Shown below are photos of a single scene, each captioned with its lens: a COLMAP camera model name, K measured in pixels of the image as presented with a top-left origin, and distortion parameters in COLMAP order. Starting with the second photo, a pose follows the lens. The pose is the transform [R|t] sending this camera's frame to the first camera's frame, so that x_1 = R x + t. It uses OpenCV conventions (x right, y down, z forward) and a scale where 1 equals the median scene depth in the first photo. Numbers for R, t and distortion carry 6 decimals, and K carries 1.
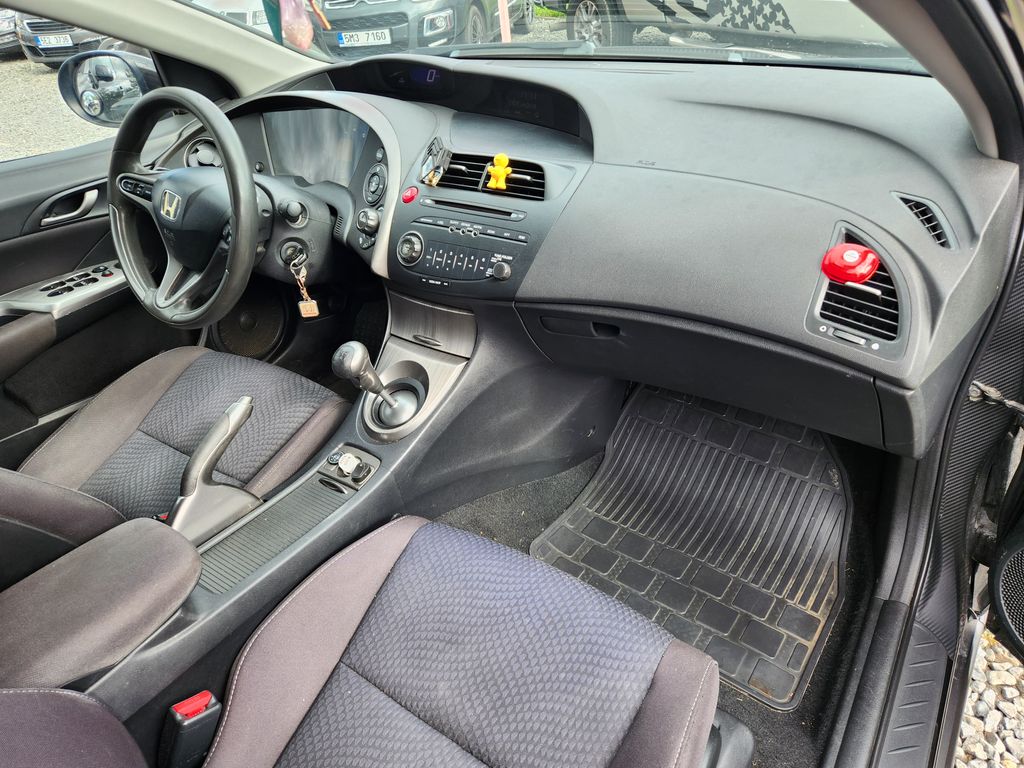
lens RADIAL K [[687.6, 0, 512.0], [0, 687.6, 384.0], [0, 0, 1]] dist [0.039565, 0.000449]
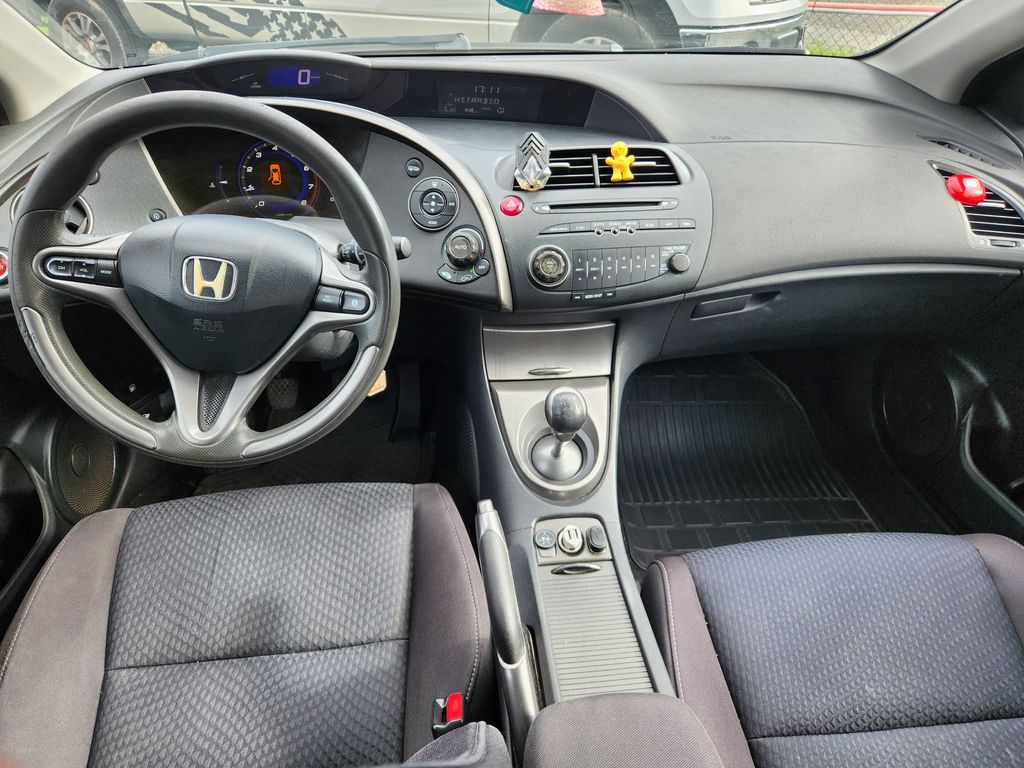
lens RADIAL K [[686.3, 0, 512.0], [0, 686.3, 384.0], [0, 0, 1]] dist [0.021501, -0.000984]
pose [[0.757450, -0.291602, 0.584156, -0.721055], [0.305822, 0.948957, 0.077159, -0.140387], [-0.576838, 0.120203, 0.807966, 0.376761]]
